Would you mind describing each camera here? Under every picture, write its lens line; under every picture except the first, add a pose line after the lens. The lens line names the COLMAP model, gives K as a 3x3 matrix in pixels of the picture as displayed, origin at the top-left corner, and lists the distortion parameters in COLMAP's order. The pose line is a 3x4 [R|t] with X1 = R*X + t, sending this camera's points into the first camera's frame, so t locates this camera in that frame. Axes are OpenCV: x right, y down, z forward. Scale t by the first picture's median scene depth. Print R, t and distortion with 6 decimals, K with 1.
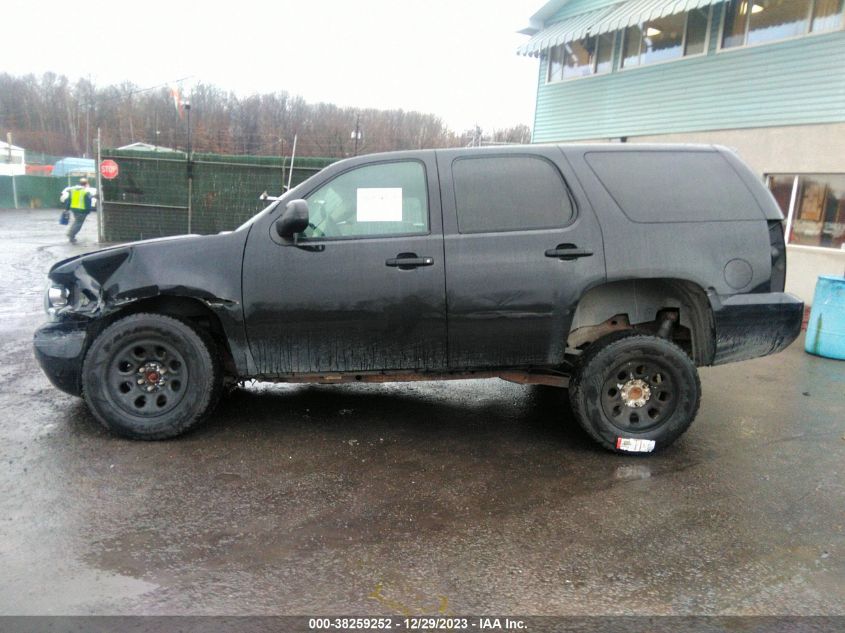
lens RADIAL K [[576.8, 0, 427.6], [0, 576.8, 316.0], [0, 0, 1]] dist [0.070245, -0.099551]
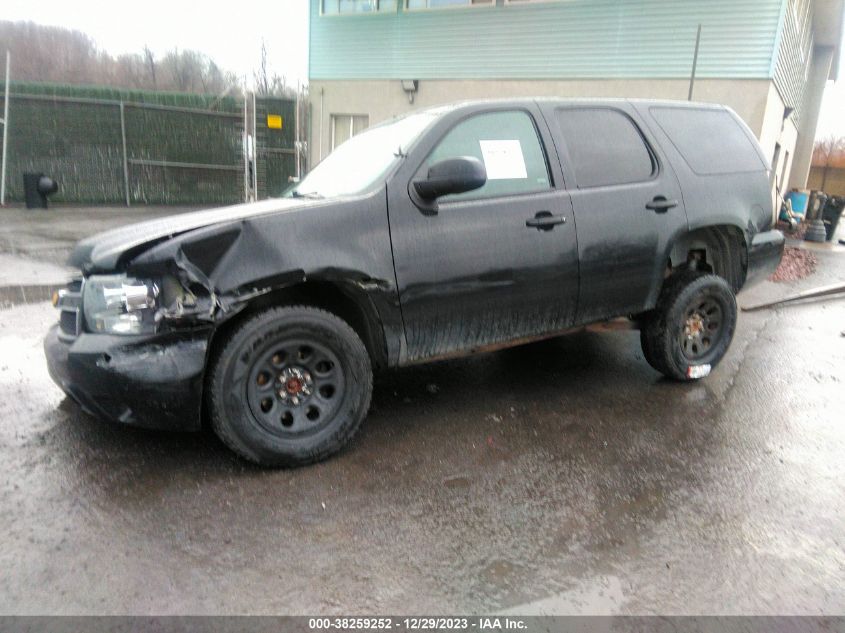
lens RADIAL K [[576.8, 0, 427.6], [0, 576.8, 316.0], [0, 0, 1]] dist [0.070245, -0.099551]
pose [[0.889038, -0.121428, 0.441436, -0.649893], [0.076951, 0.990102, 0.117375, -0.066895], [-0.451320, -0.070382, 0.889582, 0.232842]]
